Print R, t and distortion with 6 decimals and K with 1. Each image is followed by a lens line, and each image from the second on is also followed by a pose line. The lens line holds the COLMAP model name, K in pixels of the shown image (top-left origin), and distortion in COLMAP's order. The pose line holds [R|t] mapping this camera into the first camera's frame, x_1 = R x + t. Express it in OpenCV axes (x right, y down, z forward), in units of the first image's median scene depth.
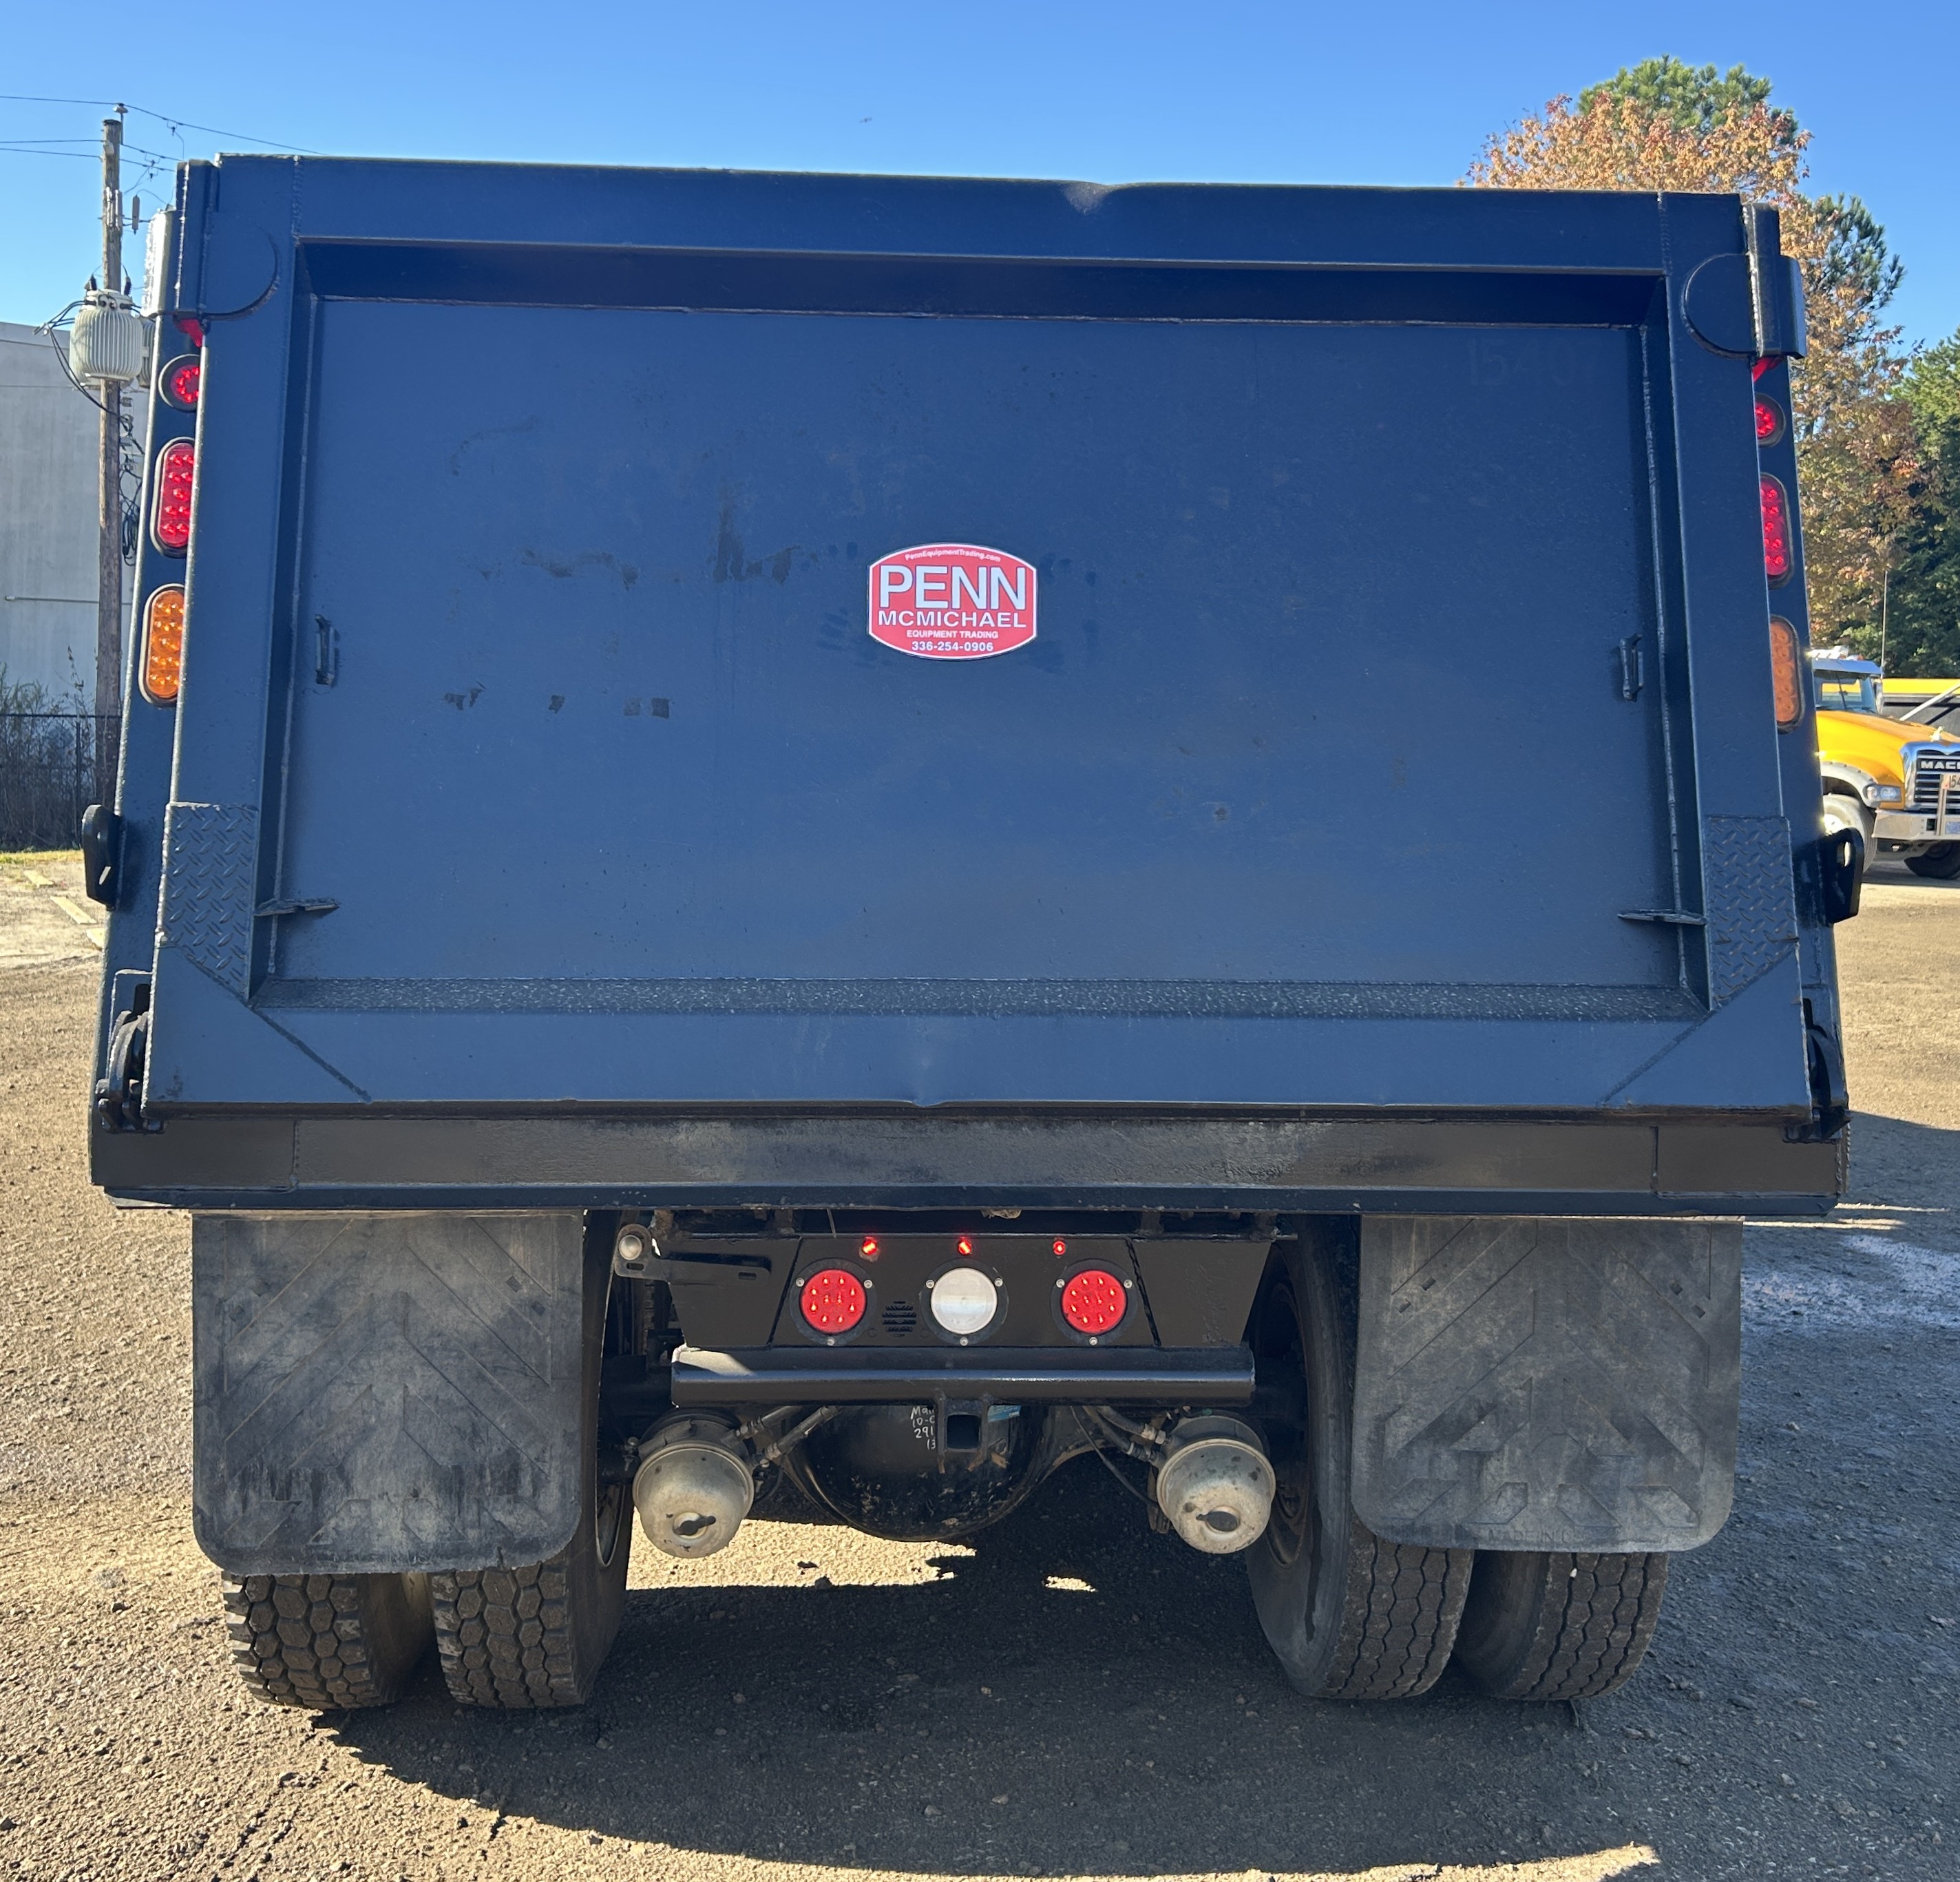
lens RADIAL K [[2103.6, 0, 980.4], [0, 2103.6, 923.4], [0, 0, 1]] dist [0.065196, 0.000000]
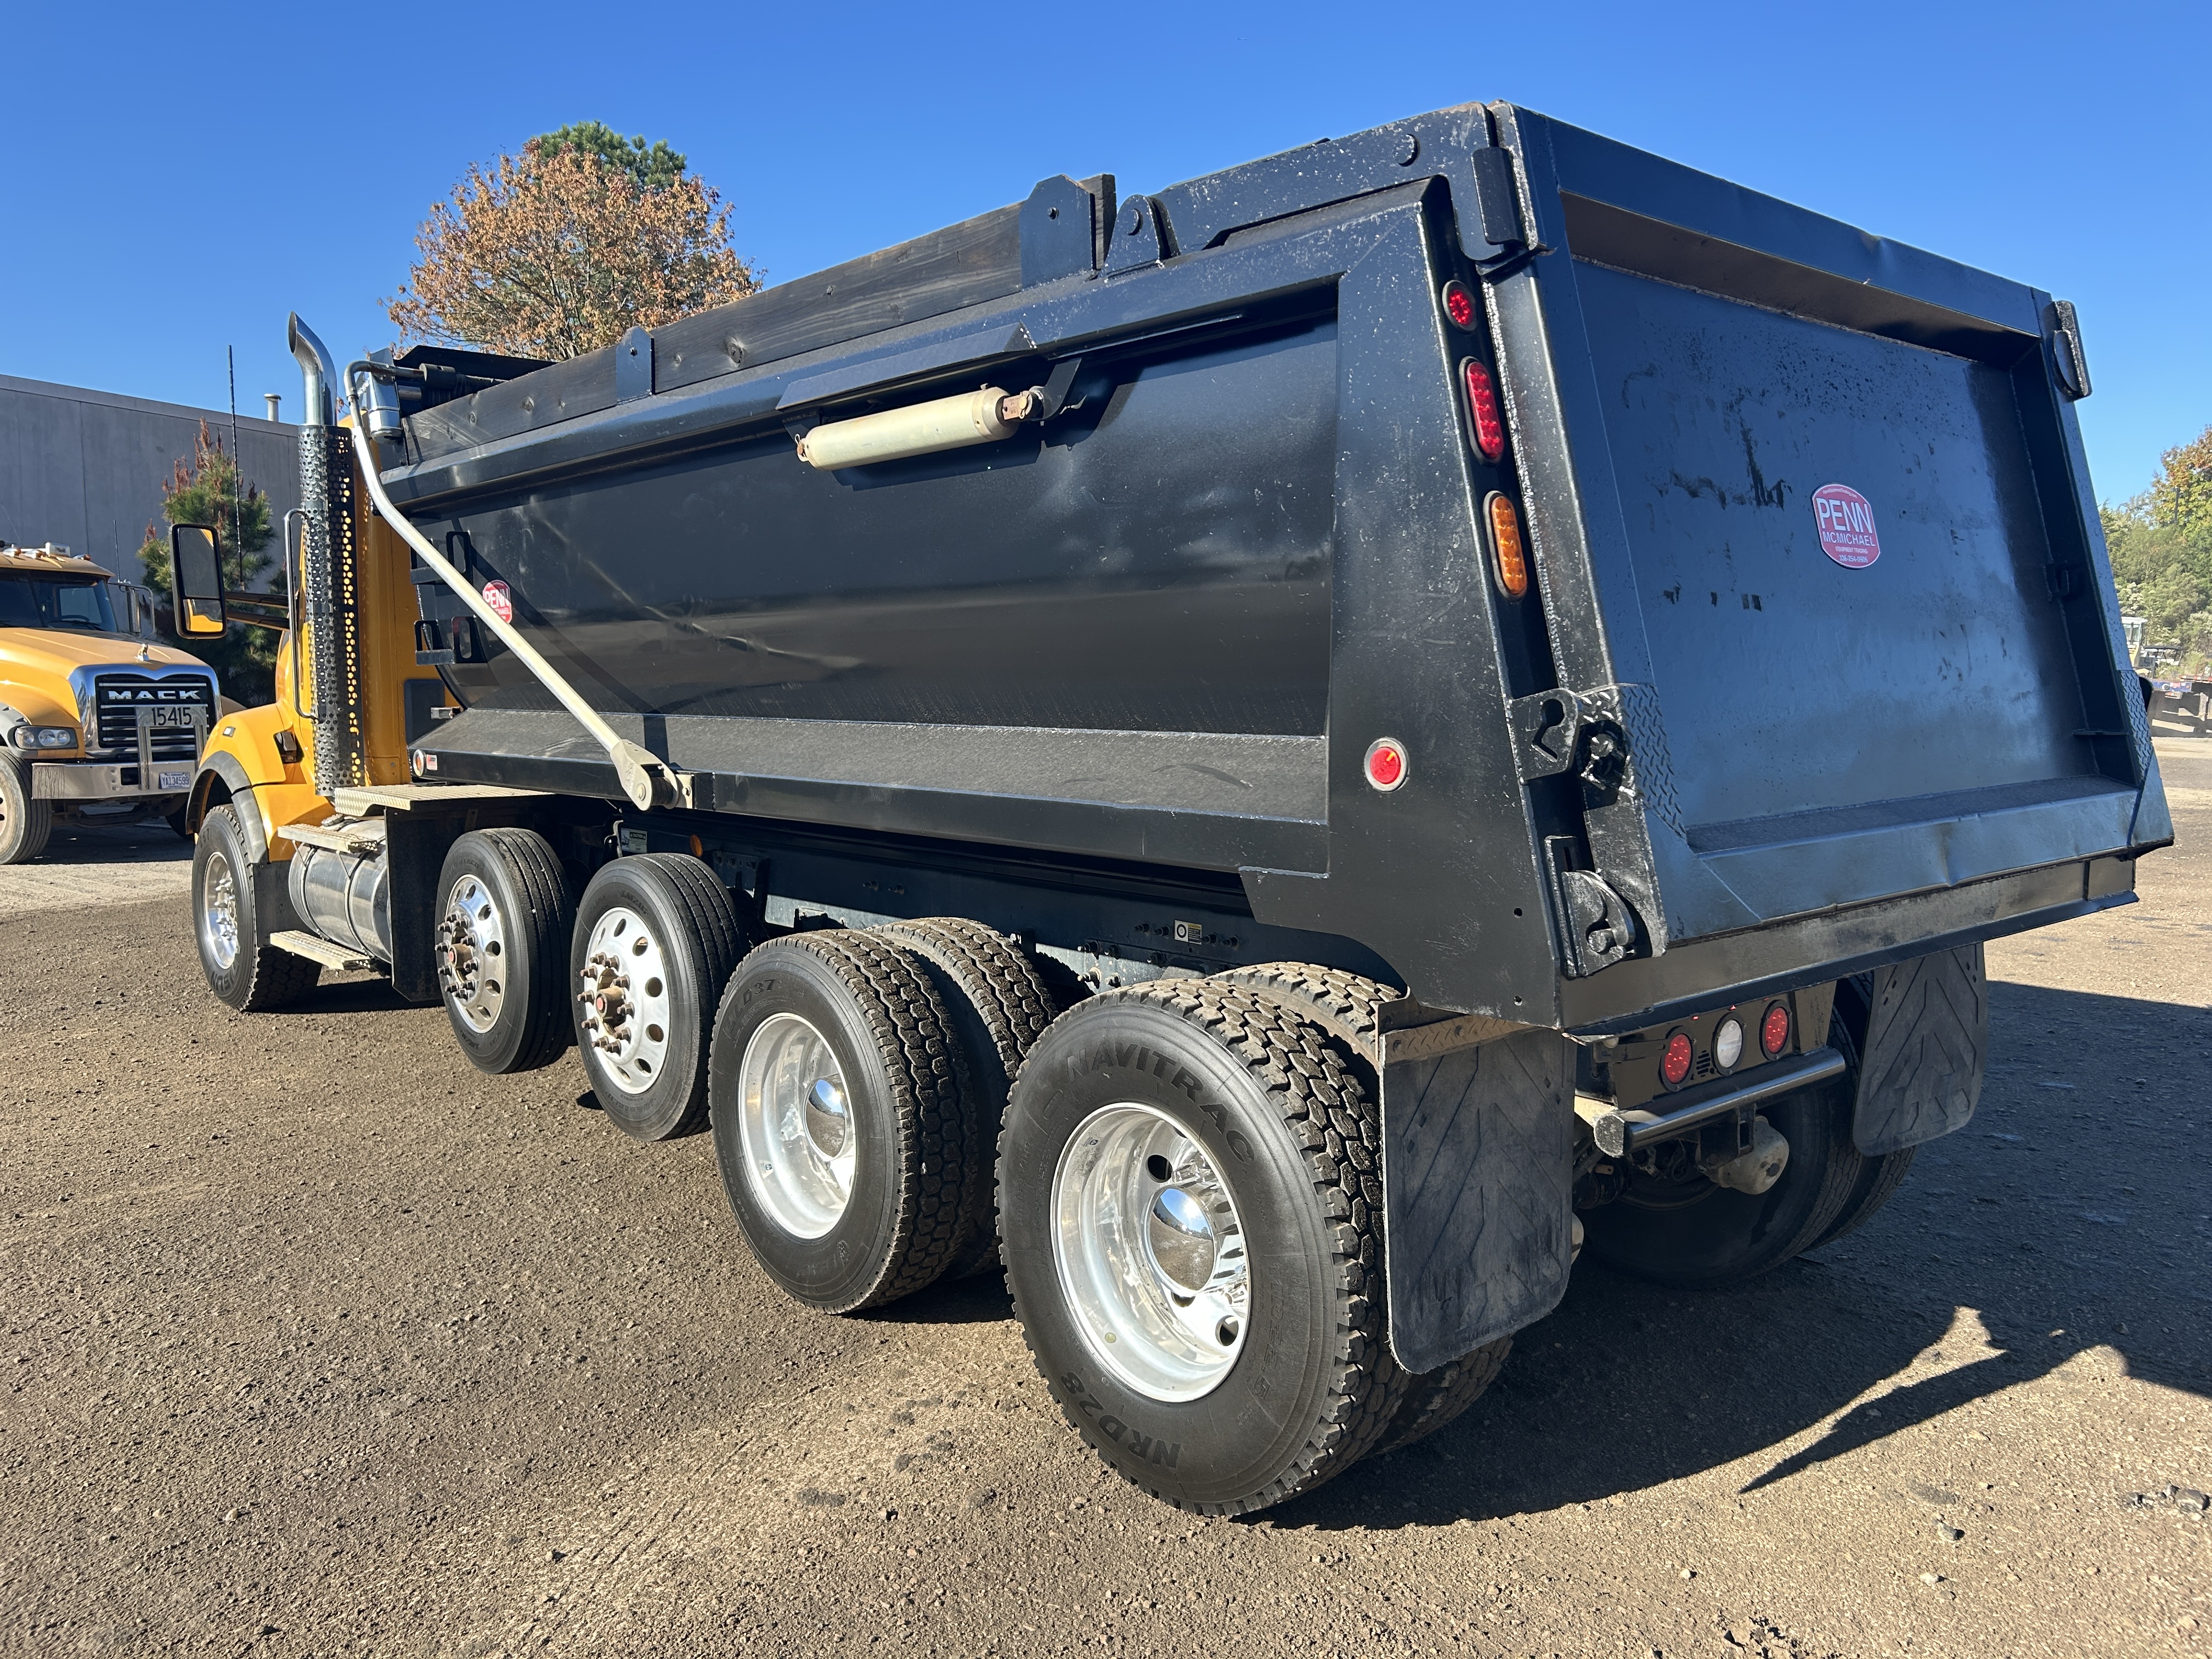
lens RADIAL K [[1640.3, 0, 1108.9], [0, 1640.3, 853.6], [0, 0, 1]] dist [0.014205, -0.001104]
pose [[0.793127, -0.086172, 0.602930, -0.980297], [0.066891, 0.996276, 0.054397, -0.028276], [-0.605372, -0.002813, 0.795938, 0.403848]]
